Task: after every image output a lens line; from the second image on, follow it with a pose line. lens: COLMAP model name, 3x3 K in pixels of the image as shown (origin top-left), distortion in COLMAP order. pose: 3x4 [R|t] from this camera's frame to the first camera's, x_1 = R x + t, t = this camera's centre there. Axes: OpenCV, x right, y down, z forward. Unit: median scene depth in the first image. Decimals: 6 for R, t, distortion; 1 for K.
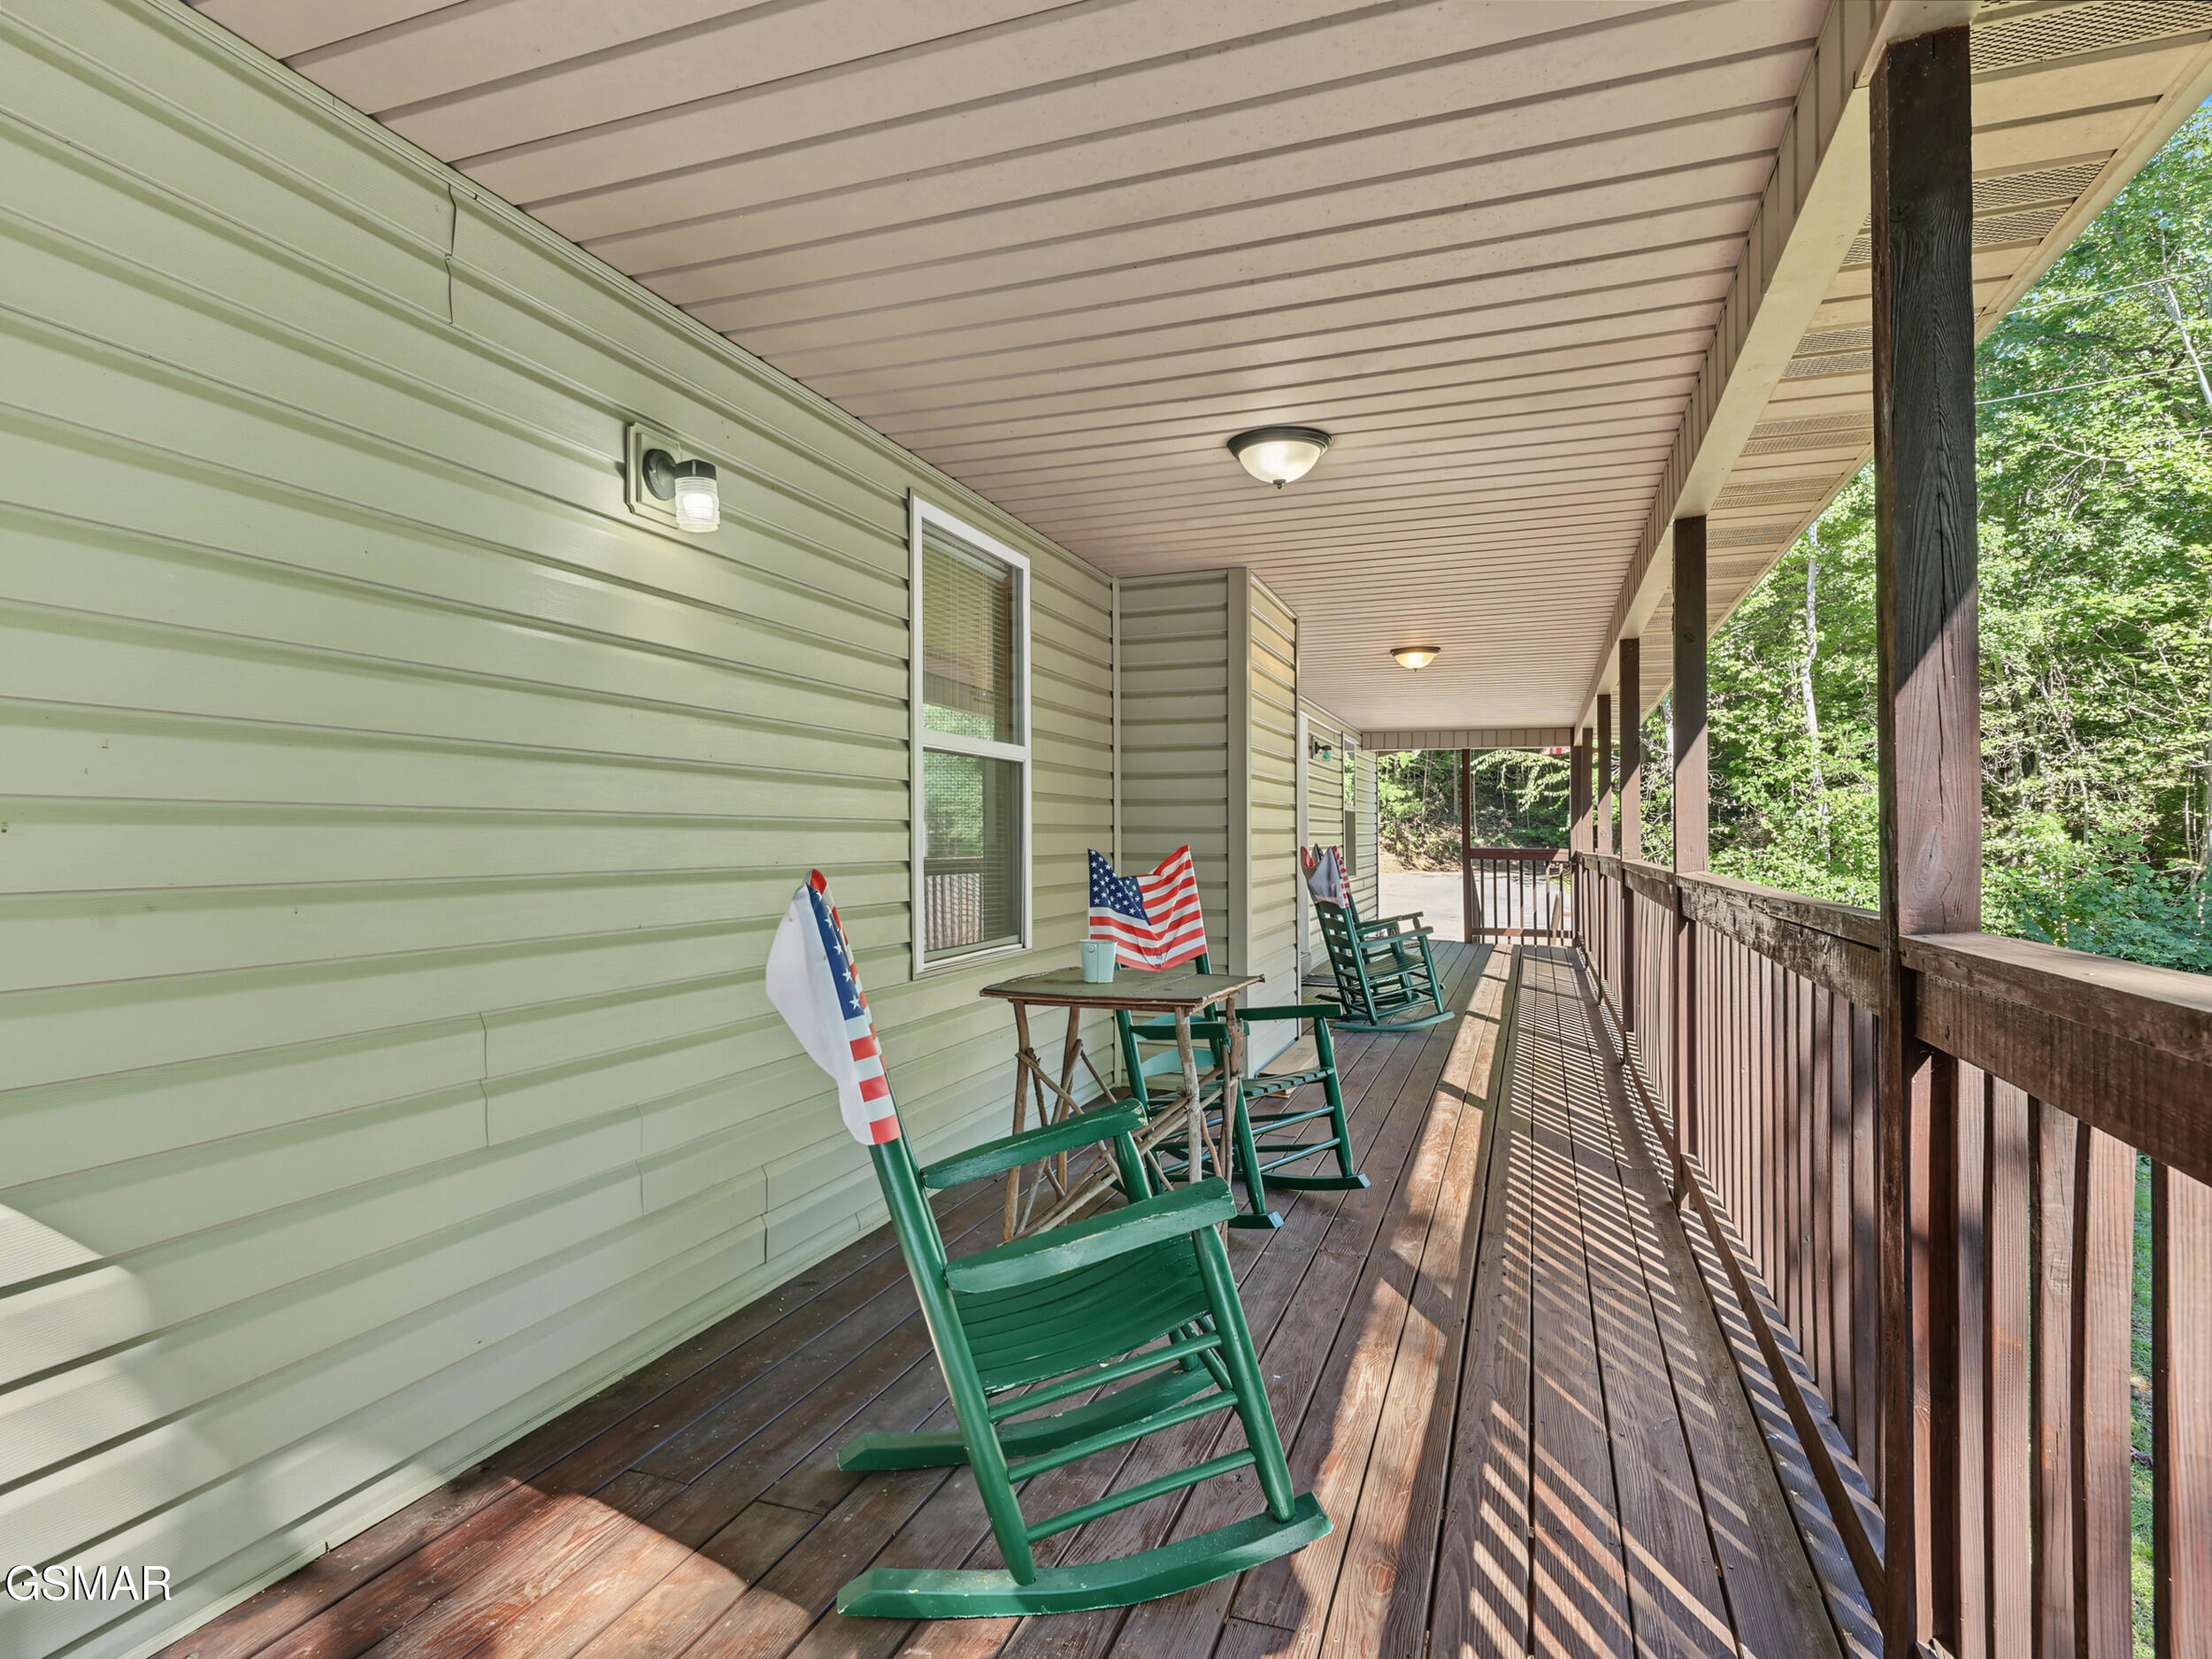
lens RADIAL K [[1175.6, 0, 1095.1], [0, 1175.6, 829.1], [0, 0, 1]] dist [-0.002562, -0.001204]
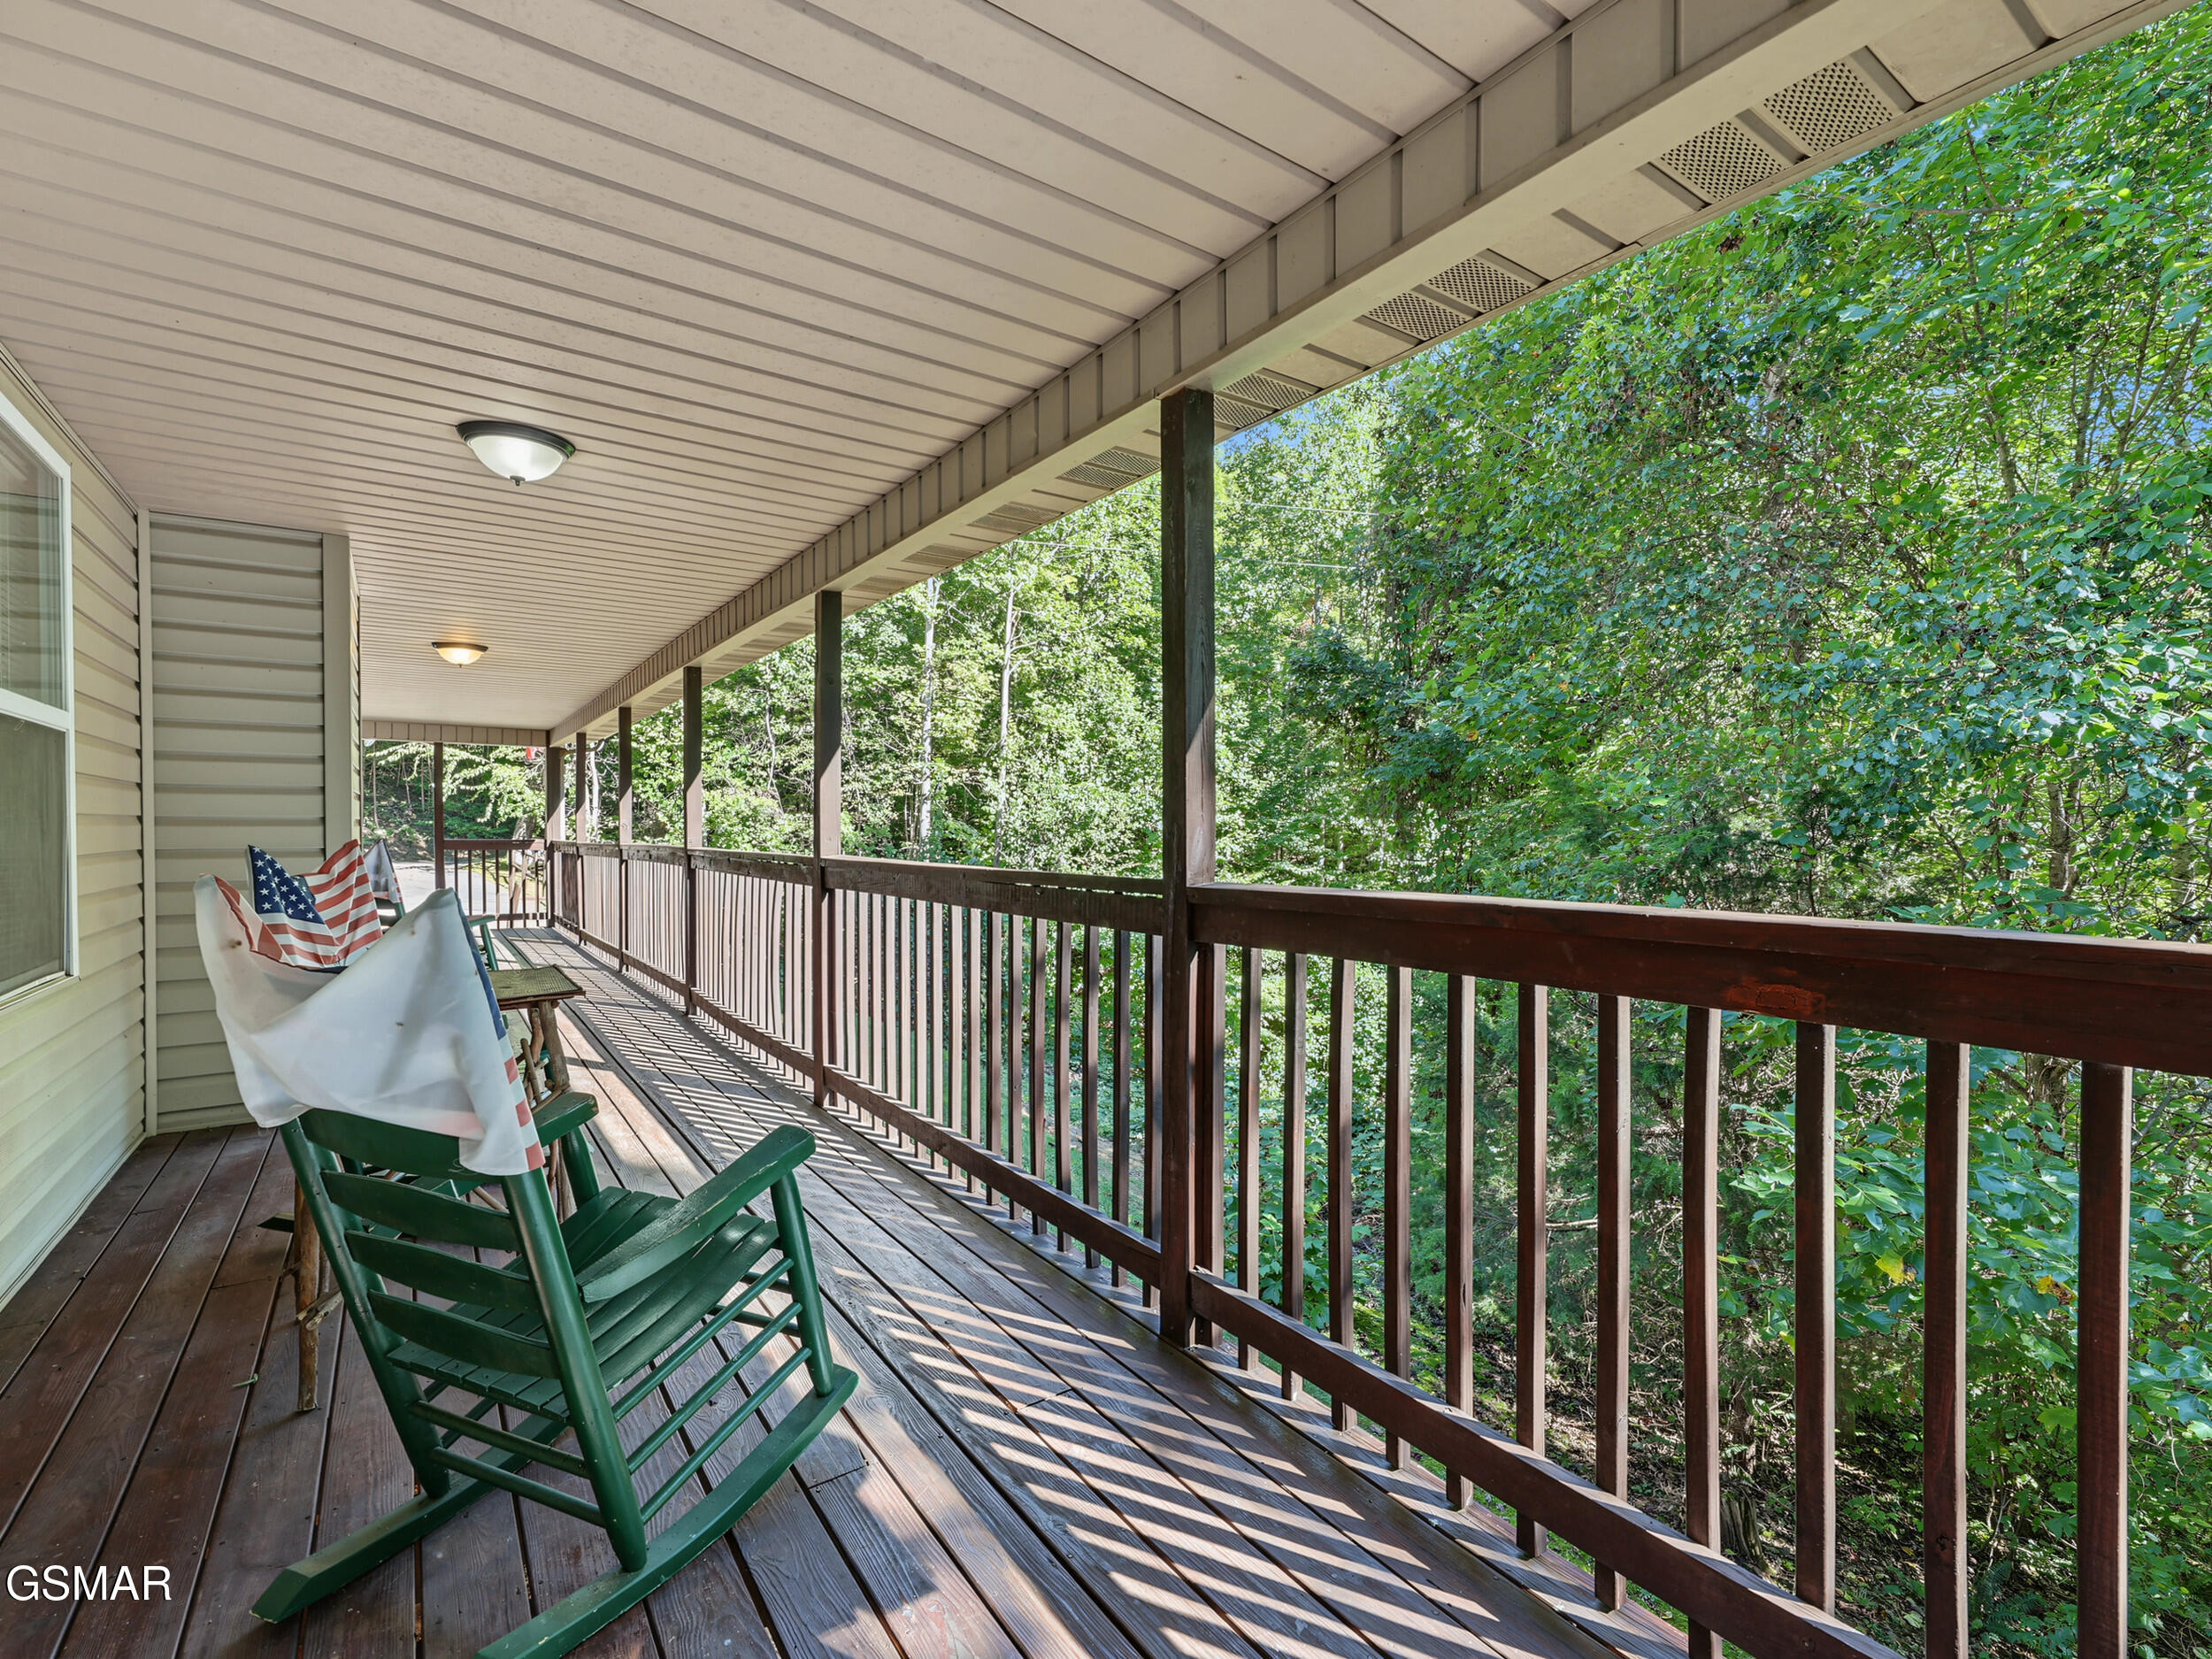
lens RADIAL K [[1009.0, 0, 1095.4], [0, 1009.0, 830.2], [0, 0, 1]] dist [0.001864, -0.002074]
pose [[0.567596, -0.003680, 0.823299, -0.153683], [-0.003956, 0.999966, 0.007196, -0.000847], [-0.823297, -0.007341, 0.567563, 0.053167]]
